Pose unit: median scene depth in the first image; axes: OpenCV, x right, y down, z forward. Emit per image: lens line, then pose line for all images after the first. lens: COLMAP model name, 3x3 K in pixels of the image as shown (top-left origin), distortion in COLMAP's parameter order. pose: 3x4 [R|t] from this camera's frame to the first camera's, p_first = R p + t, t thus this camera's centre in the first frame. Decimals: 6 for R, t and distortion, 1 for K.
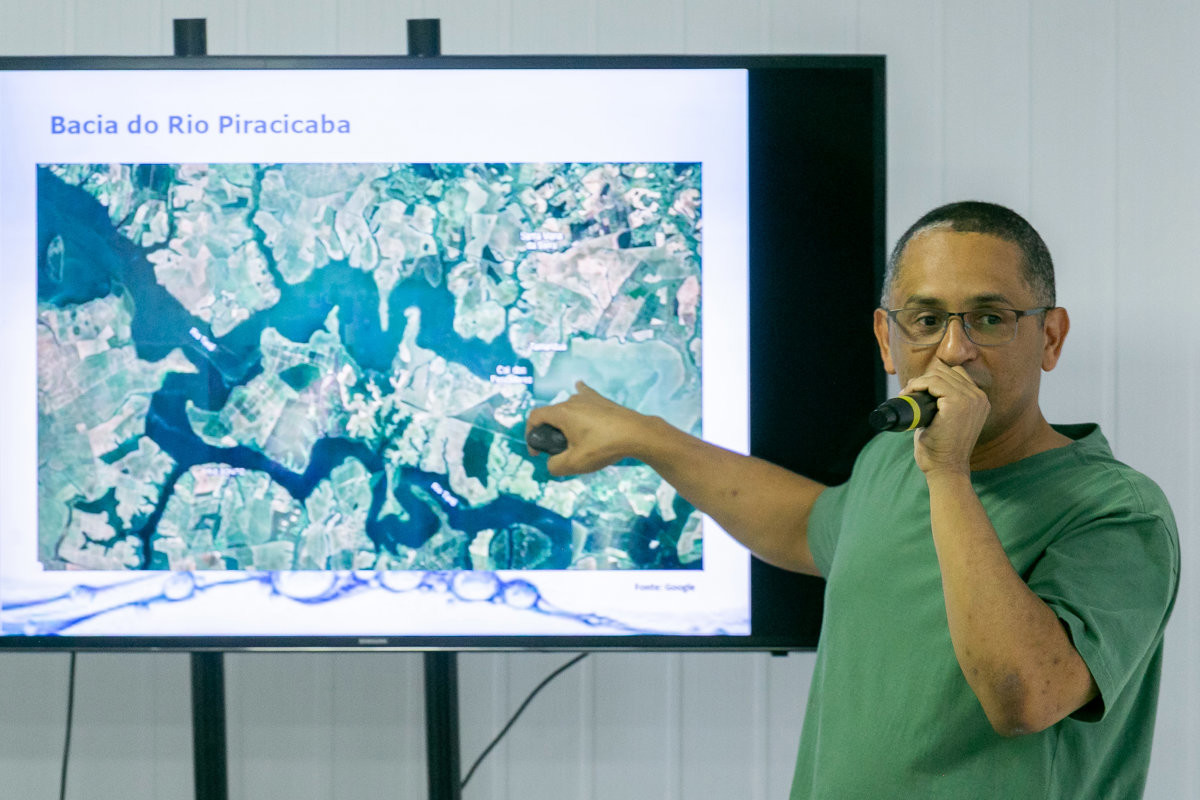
lens RADIAL K [[7018.8, 0, 600.0], [0, 7018.8, 400.0], [0, 0, 1]] dist [0.302642, 0.931846]
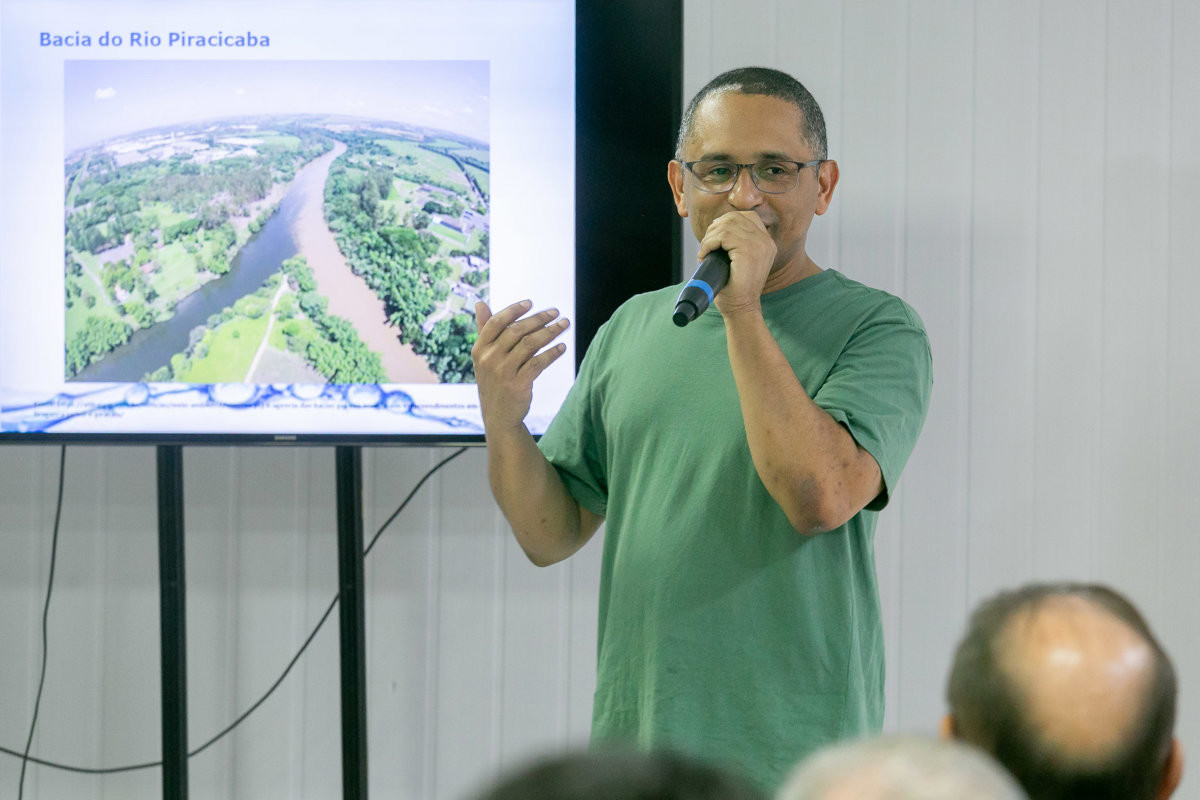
lens RADIAL K [[4707.7, 0, 600.0], [0, 4707.7, 400.0], [0, 0, 1]] dist [-0.163536, 3.334935]
pose [[0.999686, 0.005137, 0.024528, 0.004480], [-0.005790, 0.999629, 0.026624, 0.003846], [-0.024382, -0.026757, 0.999345, 0.128956]]
